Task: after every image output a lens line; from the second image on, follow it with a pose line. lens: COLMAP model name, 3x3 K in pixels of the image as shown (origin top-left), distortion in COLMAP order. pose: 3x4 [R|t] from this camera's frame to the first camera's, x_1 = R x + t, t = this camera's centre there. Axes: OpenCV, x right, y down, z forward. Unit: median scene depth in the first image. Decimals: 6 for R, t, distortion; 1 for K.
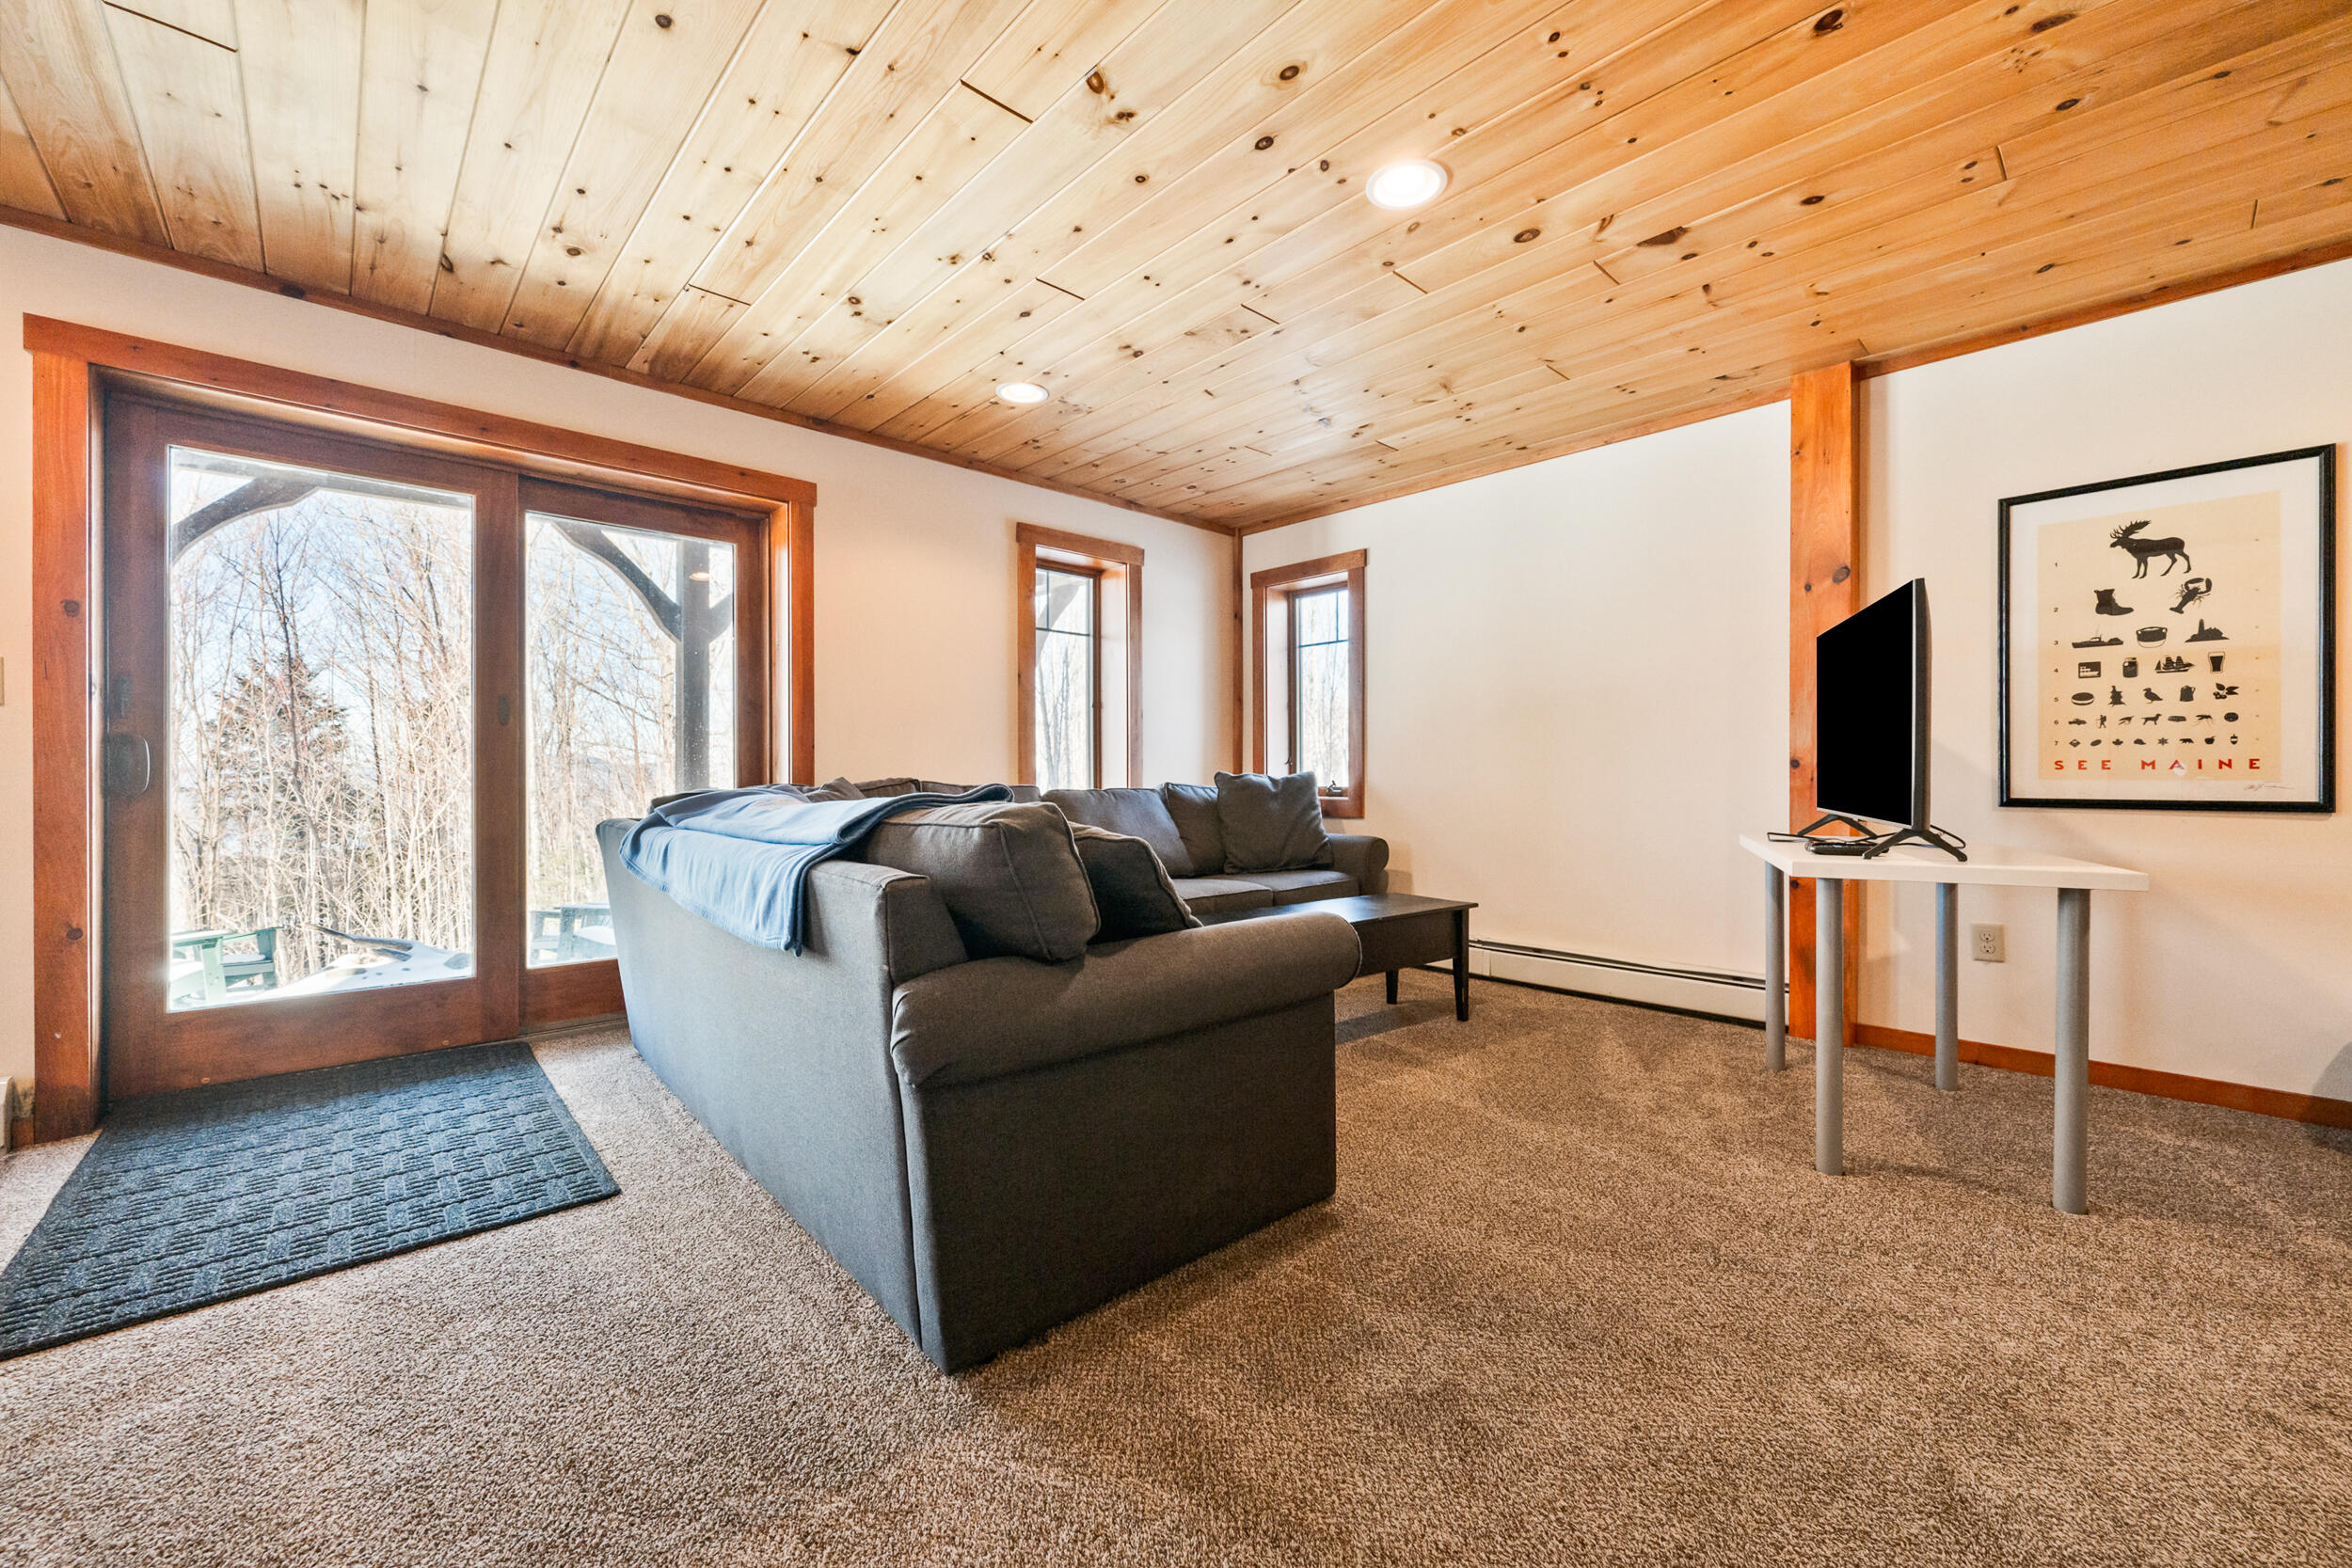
lens RADIAL K [[927.2, 0, 1186.1], [0, 927.2, 771.3], [0, 0, 1]] dist [-0.001021, -0.000307]
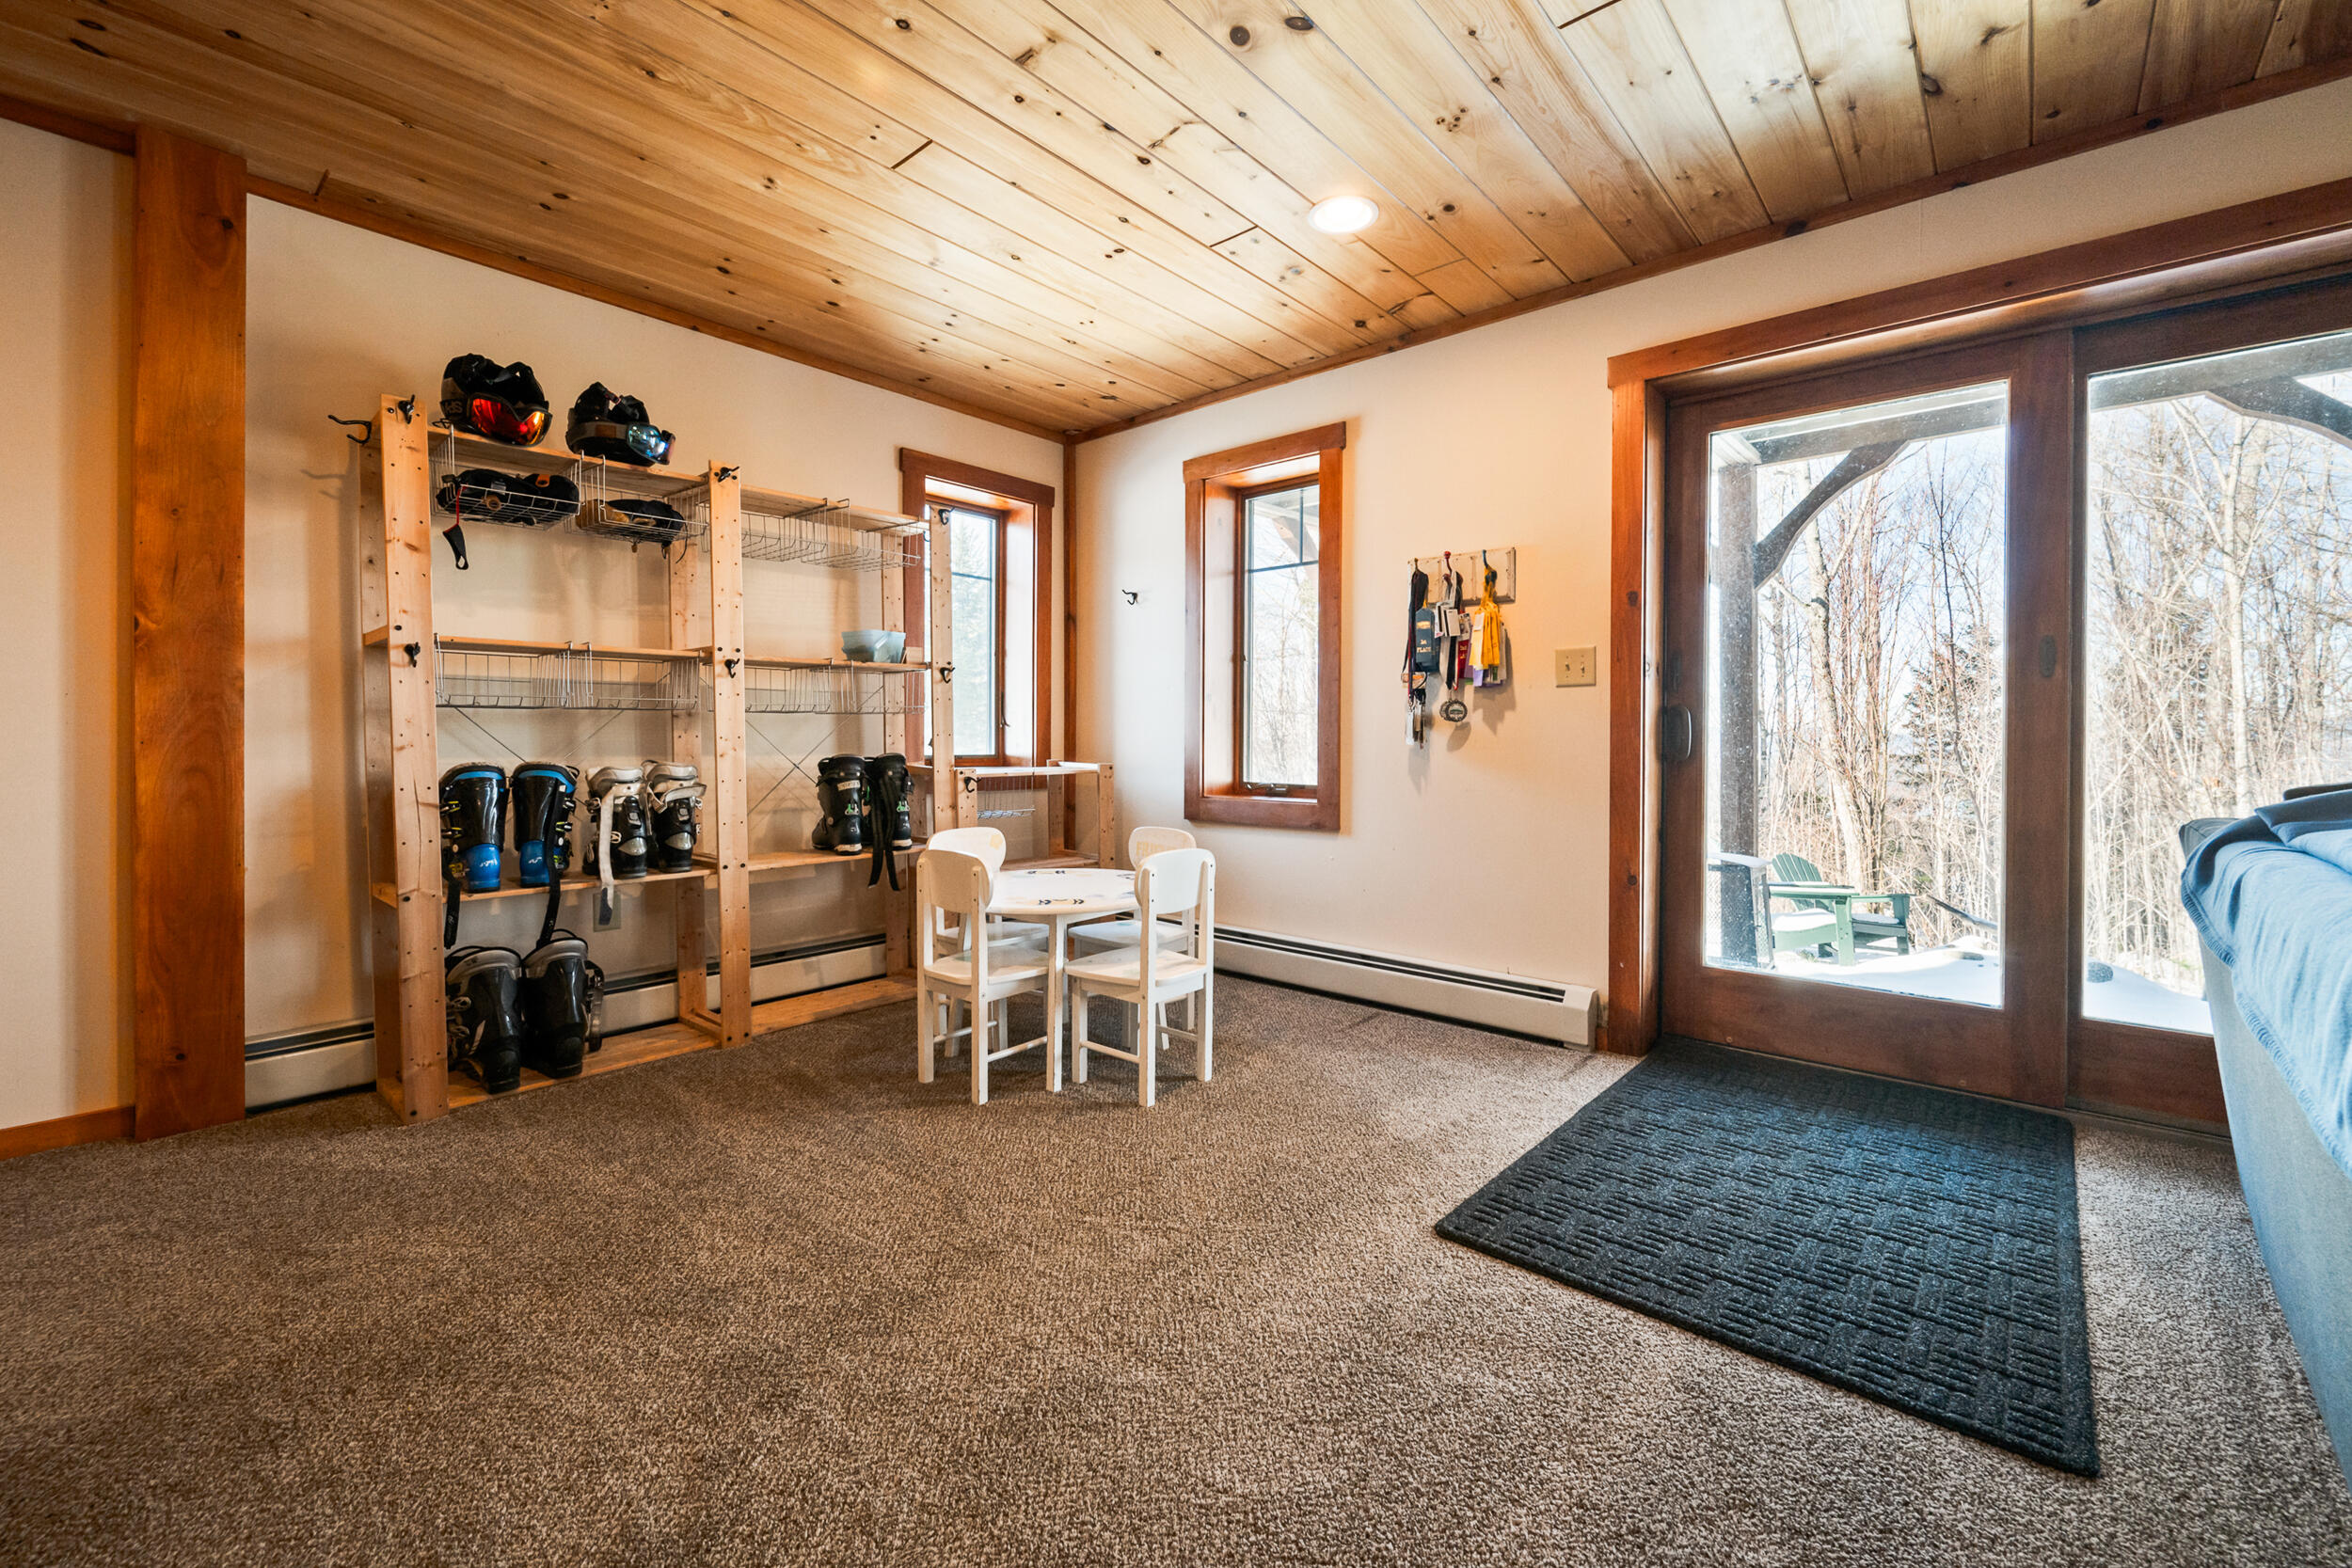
lens RADIAL K [[966.4, 0, 1183.1], [0, 966.4, 739.1], [0, 0, 1]] dist [-0.000567, -0.000362]
pose [[0.108690, 0.003675, -0.994069, -0.068710], [-0.001101, 0.999993, 0.003576, -0.003541], [0.994075, 0.000706, 0.108693, 0.328525]]
